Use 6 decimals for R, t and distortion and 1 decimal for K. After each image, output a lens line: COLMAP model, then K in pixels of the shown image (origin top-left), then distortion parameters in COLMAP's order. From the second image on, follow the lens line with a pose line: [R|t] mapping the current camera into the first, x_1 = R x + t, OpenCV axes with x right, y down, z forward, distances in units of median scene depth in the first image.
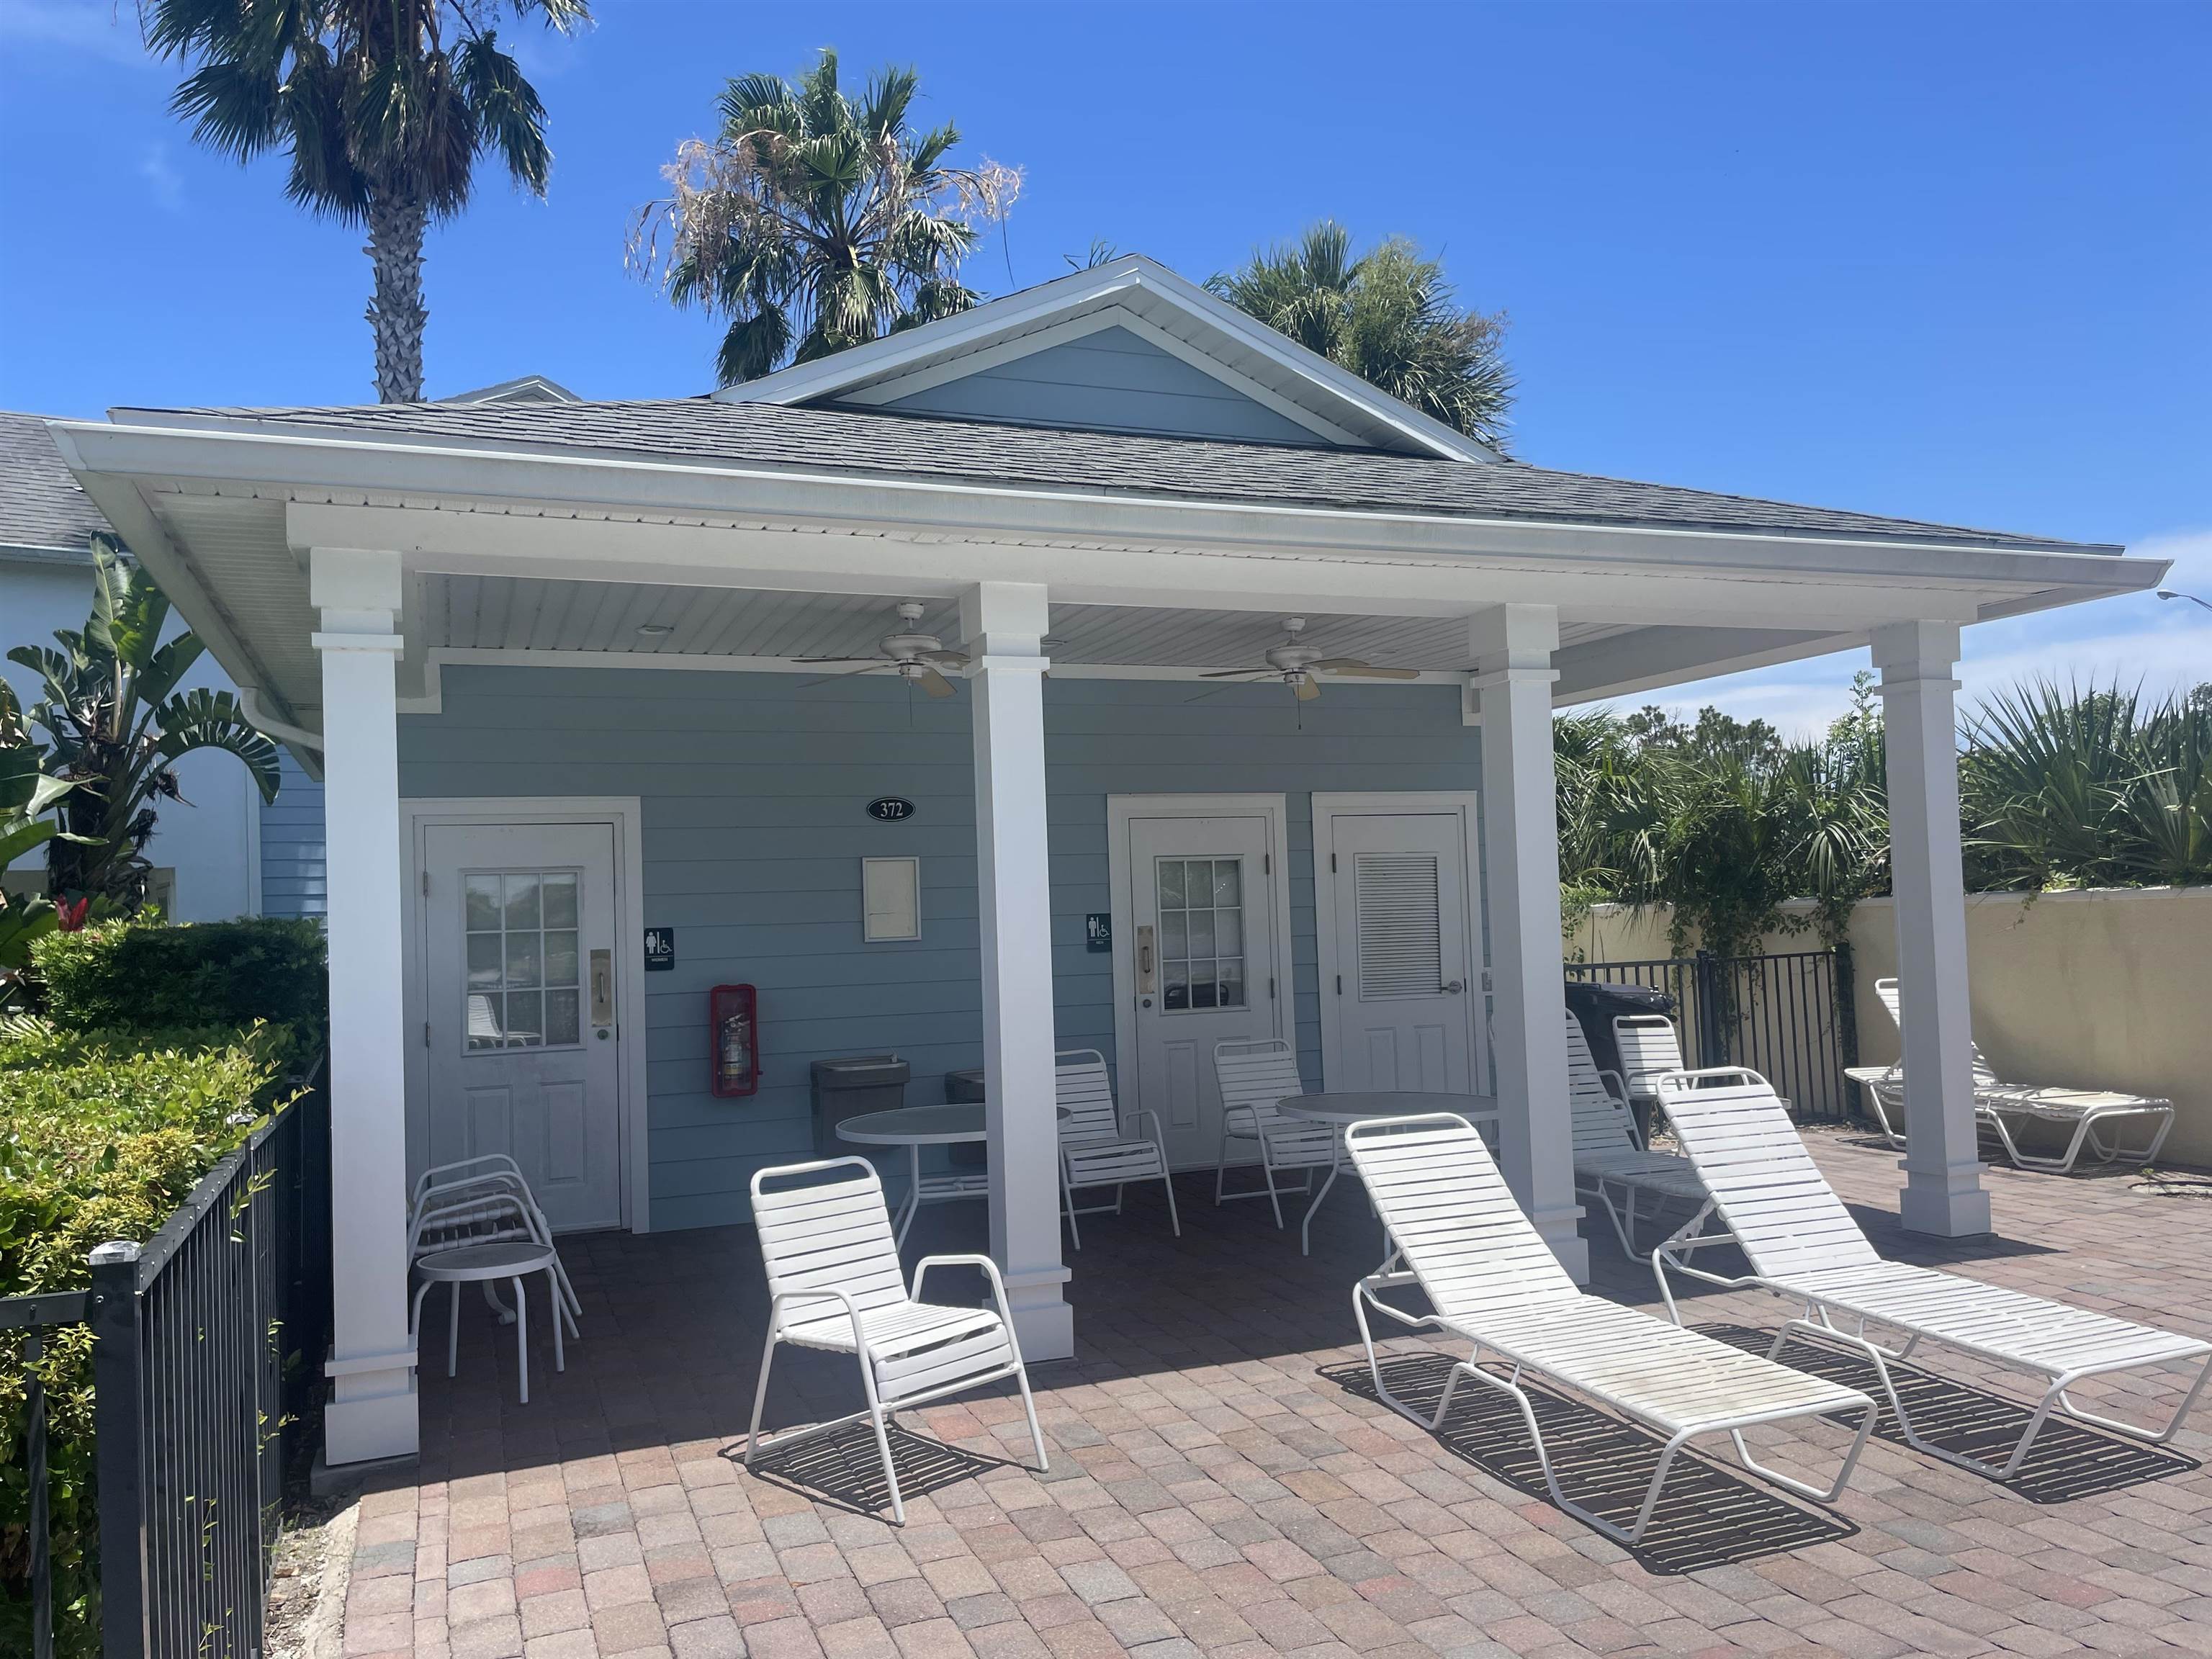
lens RADIAL K [[1660.3, 0, 1110.7], [0, 1660.3, 834.5], [0, 0, 1]] dist [0.022321, -0.001451]
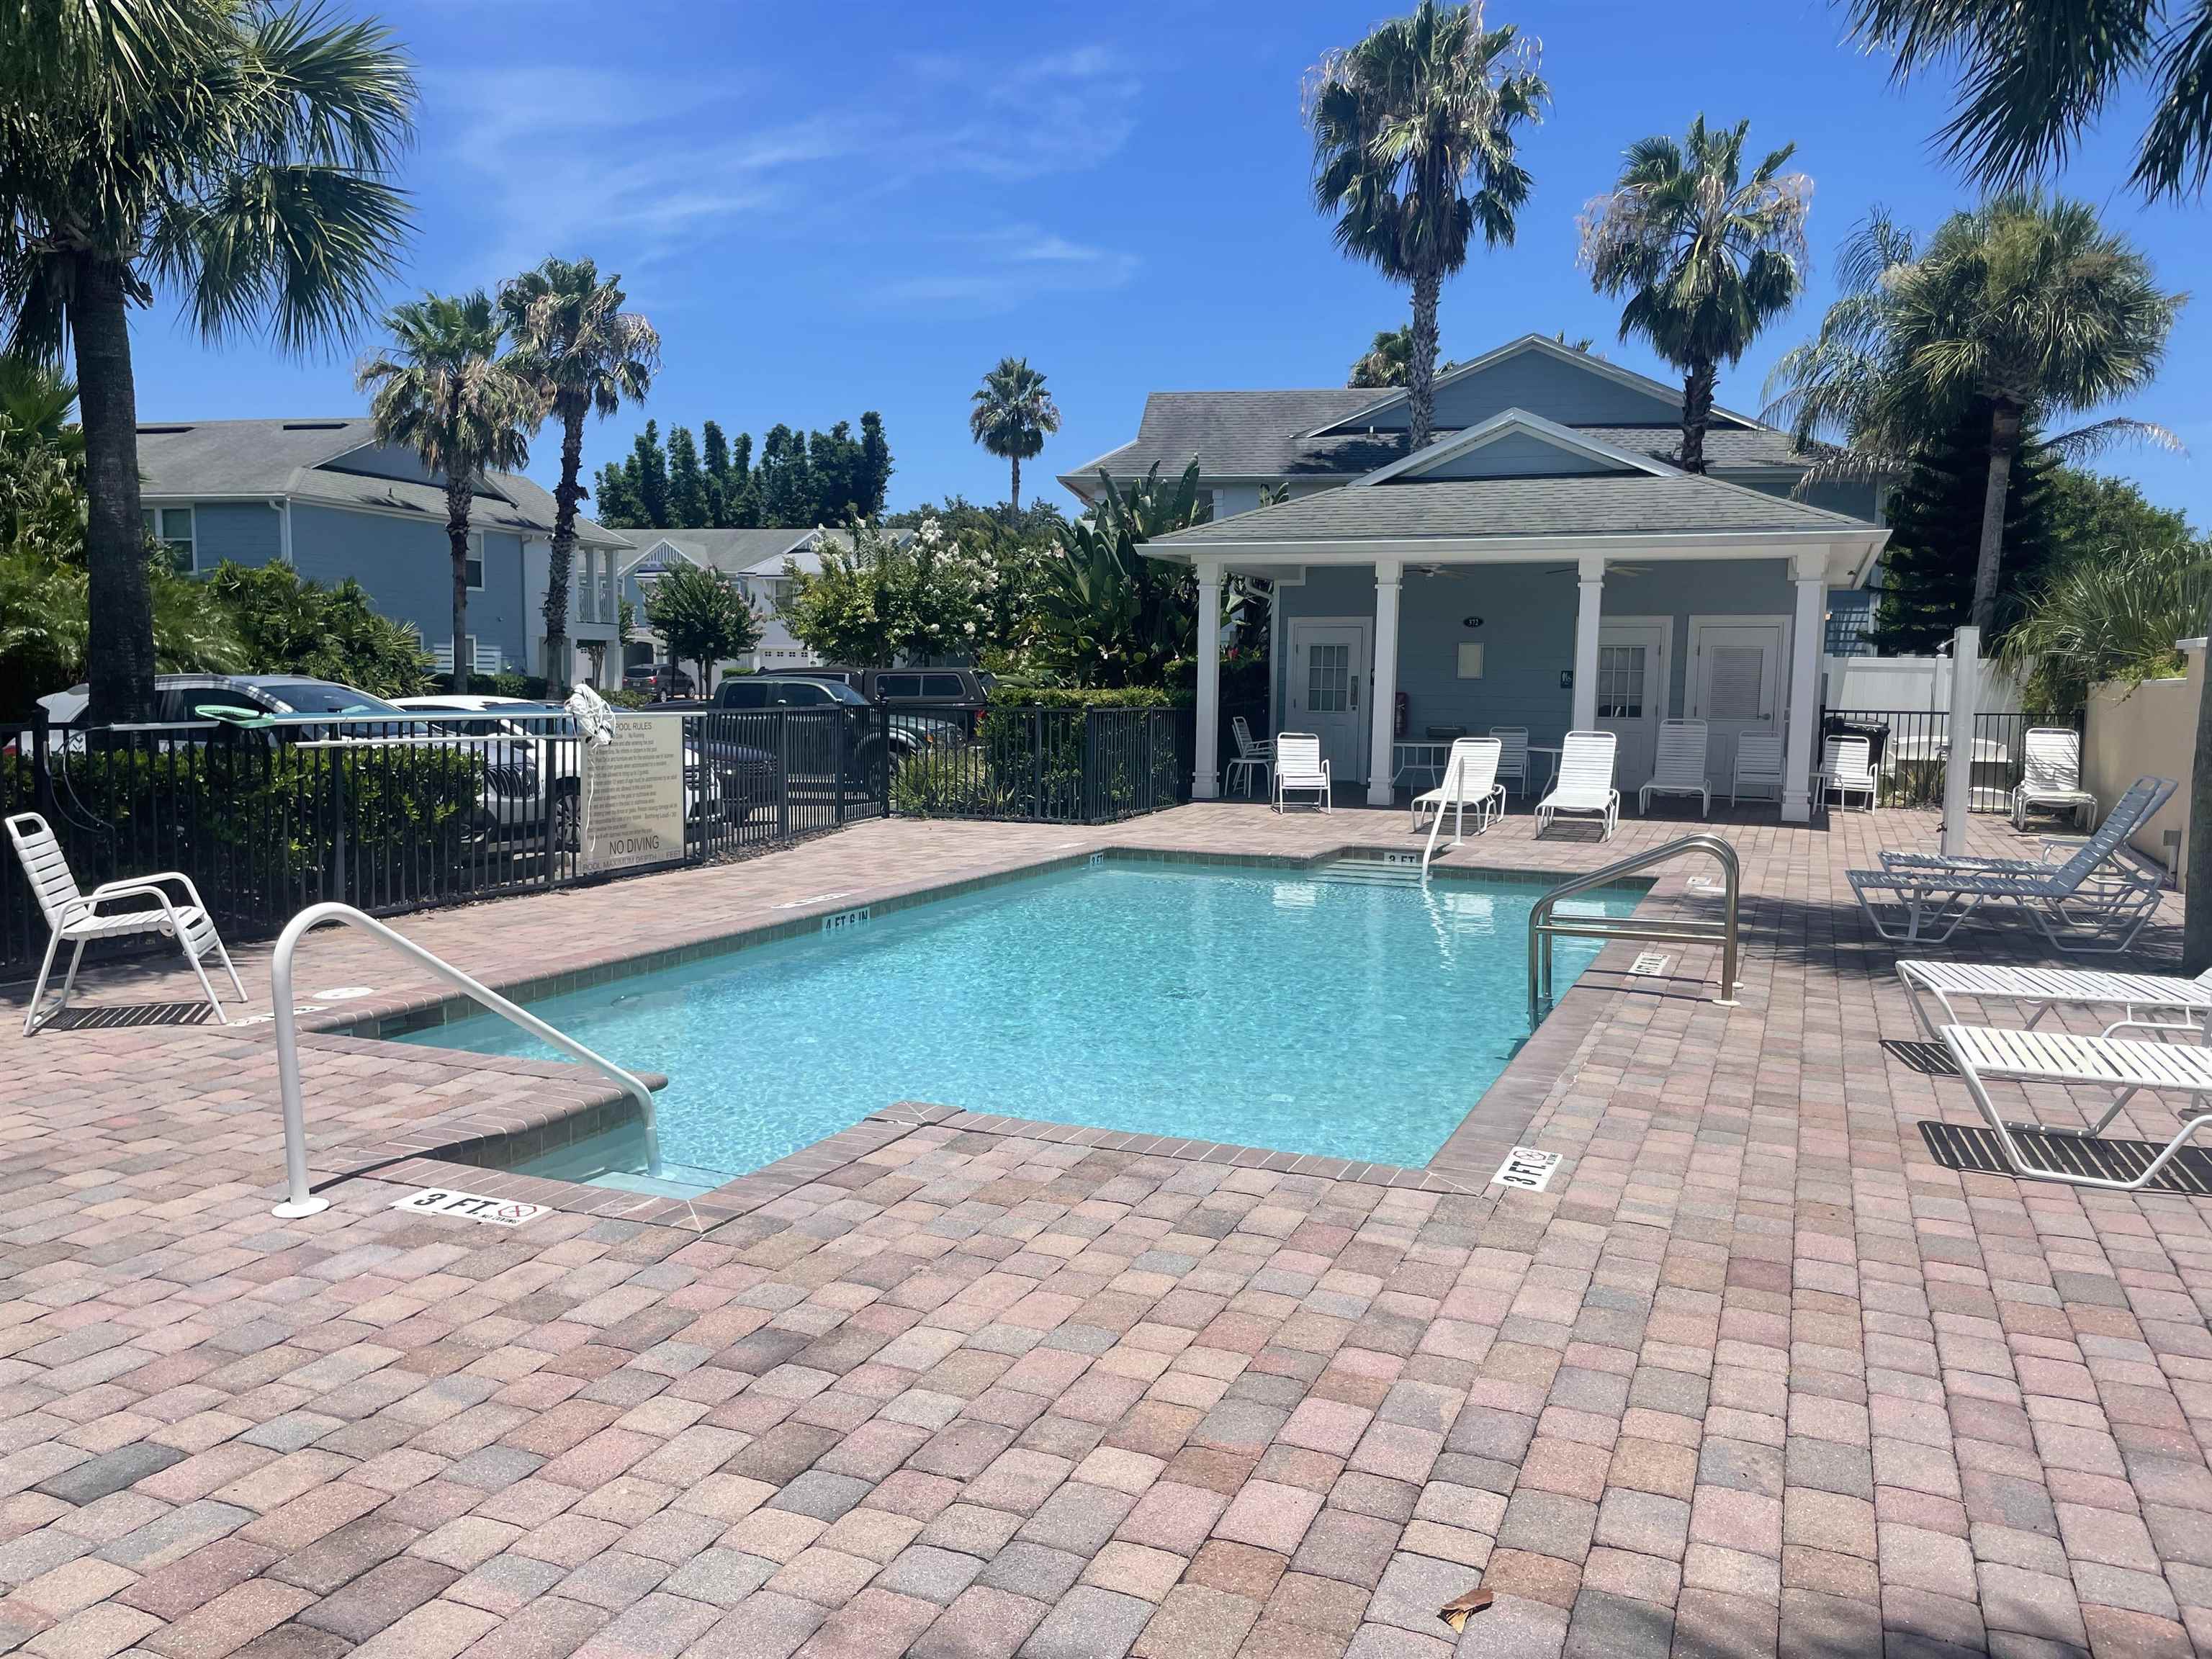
lens RADIAL K [[1660.3, 0, 1114.4], [0, 1660.3, 839.1], [0, 0, 1]] dist [0.022321, -0.001451]
pose [[0.703443, 0.115875, -0.701242, 1.071718], [-0.001330, 0.986834, 0.161732, -0.082724], [0.710750, -0.112837, 0.694336, -0.930274]]
